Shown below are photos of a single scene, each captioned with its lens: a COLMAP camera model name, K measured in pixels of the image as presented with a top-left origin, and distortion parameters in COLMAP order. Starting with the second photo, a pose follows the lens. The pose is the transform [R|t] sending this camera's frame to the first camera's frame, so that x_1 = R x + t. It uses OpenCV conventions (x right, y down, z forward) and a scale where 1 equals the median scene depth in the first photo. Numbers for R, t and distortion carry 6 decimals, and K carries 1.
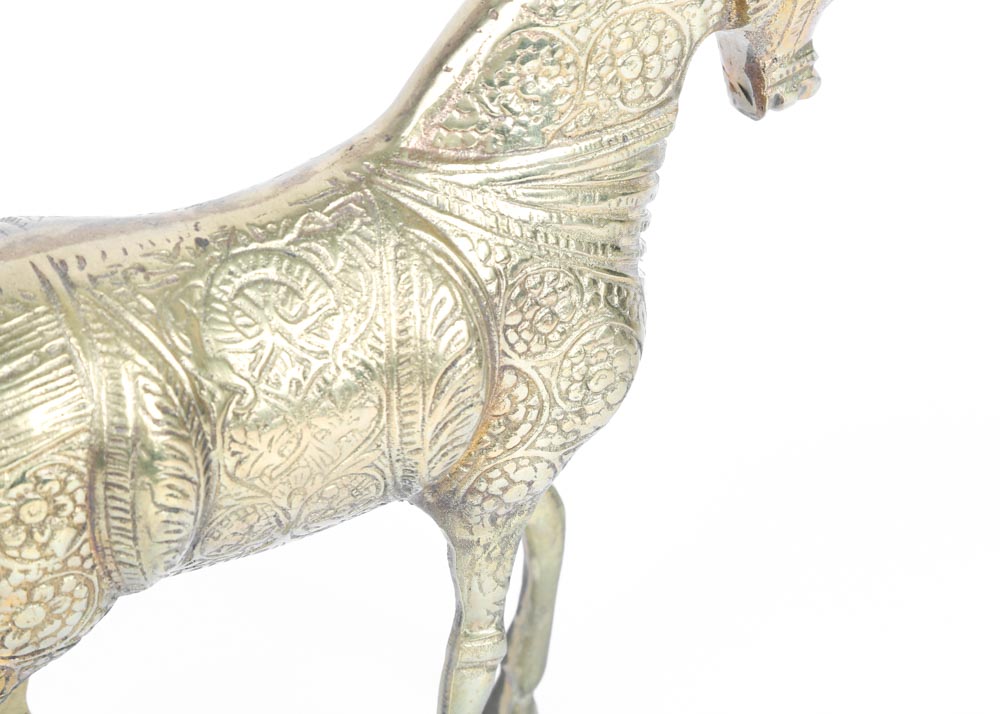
lens RADIAL K [[2849.0, 0, 500.0], [0, 2849.0, 357.0], [0, 0, 1]] dist [0.312163, 0.906566]
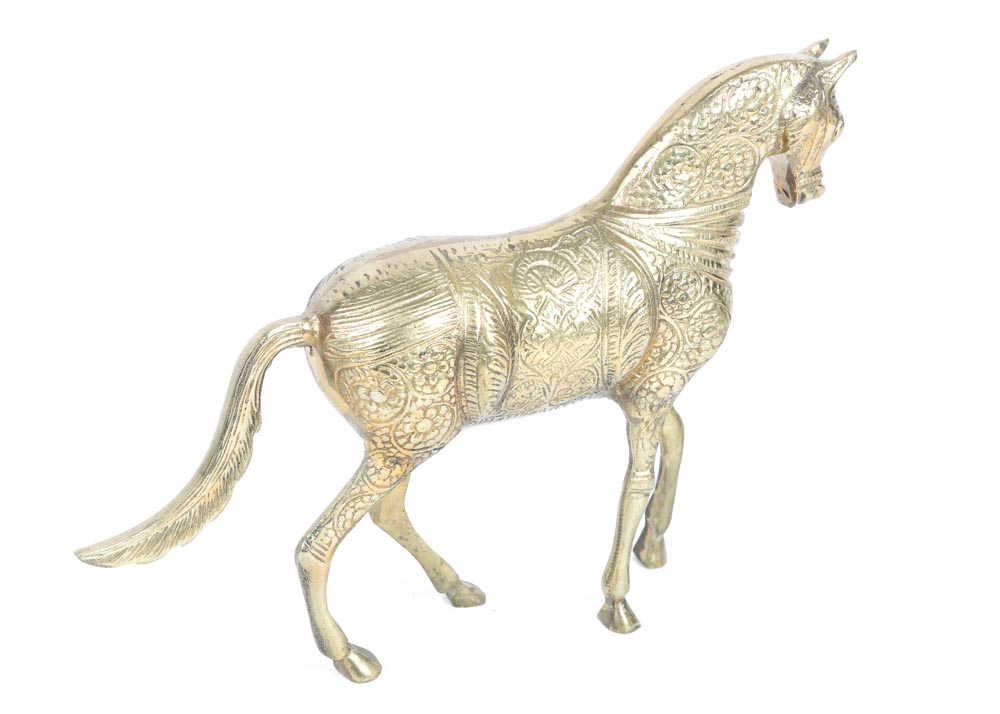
lens RADIAL K [[2029.8, 0, 500.0], [0, 2029.8, 357.0], [0, 0, 1]] dist [0.234122, 0.015243]
pose [[0.998979, 0.022183, -0.039357, -0.053940], [-0.027238, 0.990750, -0.132941, 0.220416], [0.036044, 0.133878, 0.990342, -0.384573]]
